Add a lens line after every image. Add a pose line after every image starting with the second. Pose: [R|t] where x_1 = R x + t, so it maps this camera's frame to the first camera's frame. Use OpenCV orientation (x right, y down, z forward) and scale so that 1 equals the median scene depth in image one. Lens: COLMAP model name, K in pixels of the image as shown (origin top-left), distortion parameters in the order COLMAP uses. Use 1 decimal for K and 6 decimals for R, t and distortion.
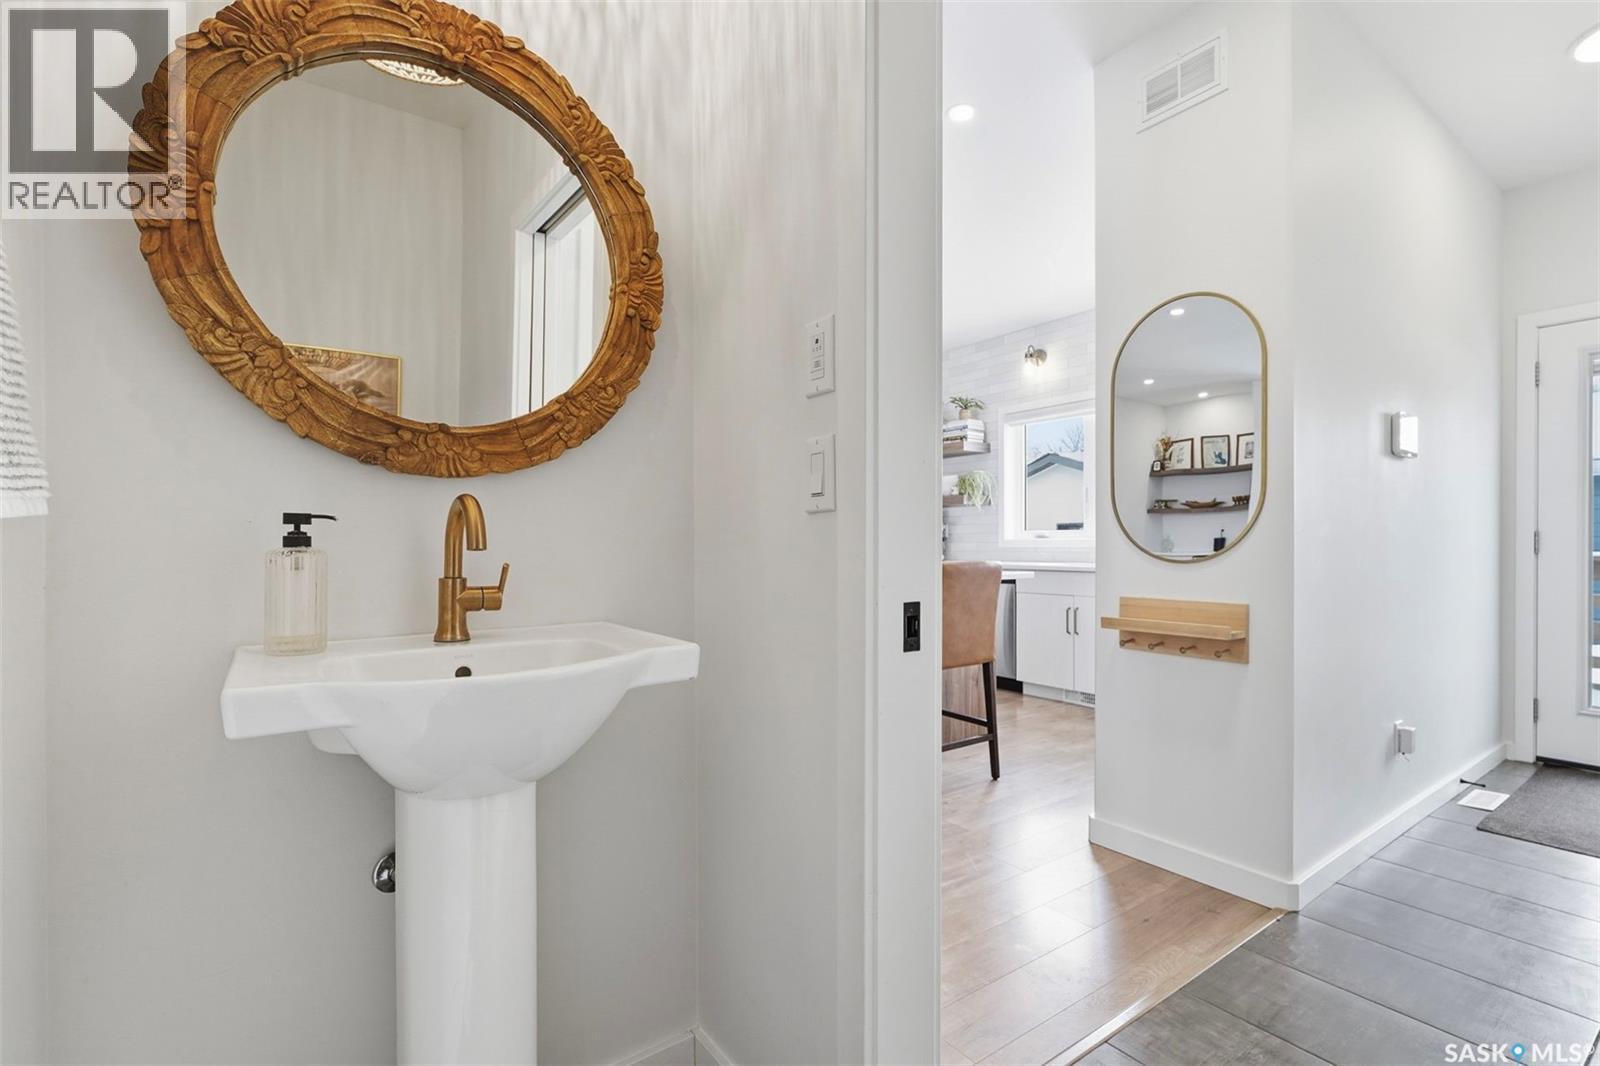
lens RADIAL K [[722.0, 0, 799.5], [0, 722.0, 535.4], [0, 0, 1]] dist [-0.005419, 0.000206]
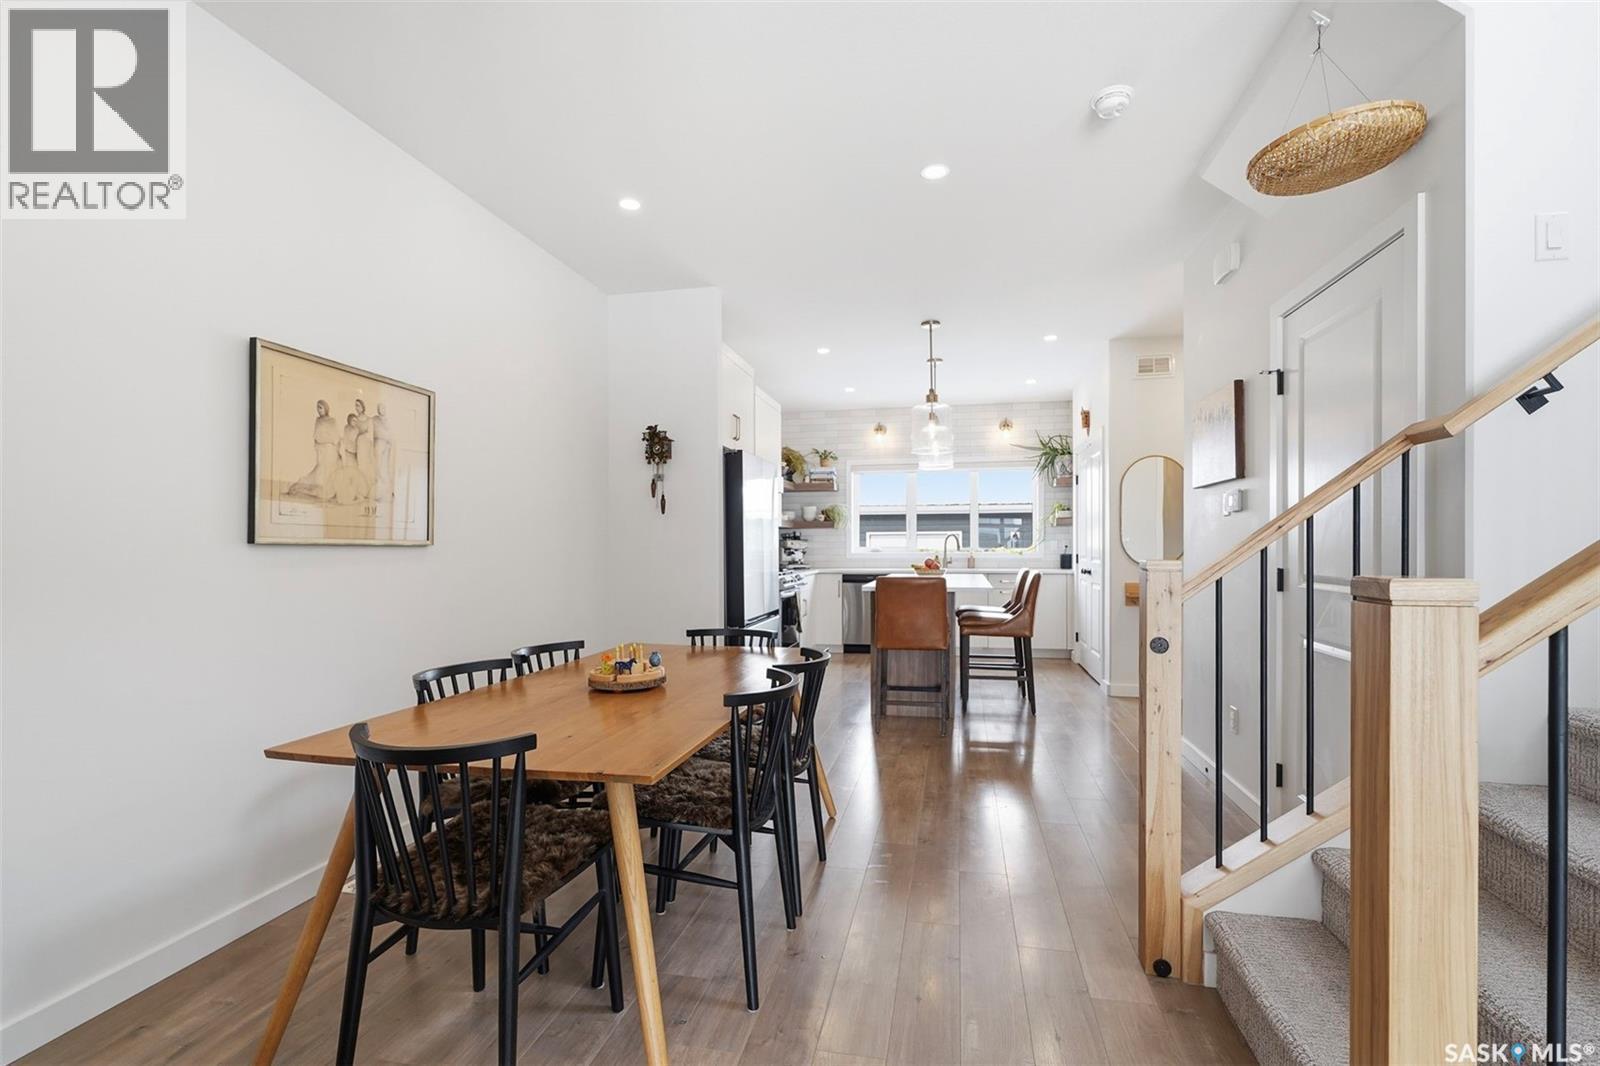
lens RADIAL K [[722.0, 0, 801.9], [0, 722.0, 543.8], [0, 0, 1]] dist [-0.005419, 0.000206]
pose [[0.743734, 0.004216, 0.668463, -0.780093], [-0.007299, 0.999972, 0.001814, -0.015006], [-0.668436, -0.006228, 0.743744, 0.000606]]
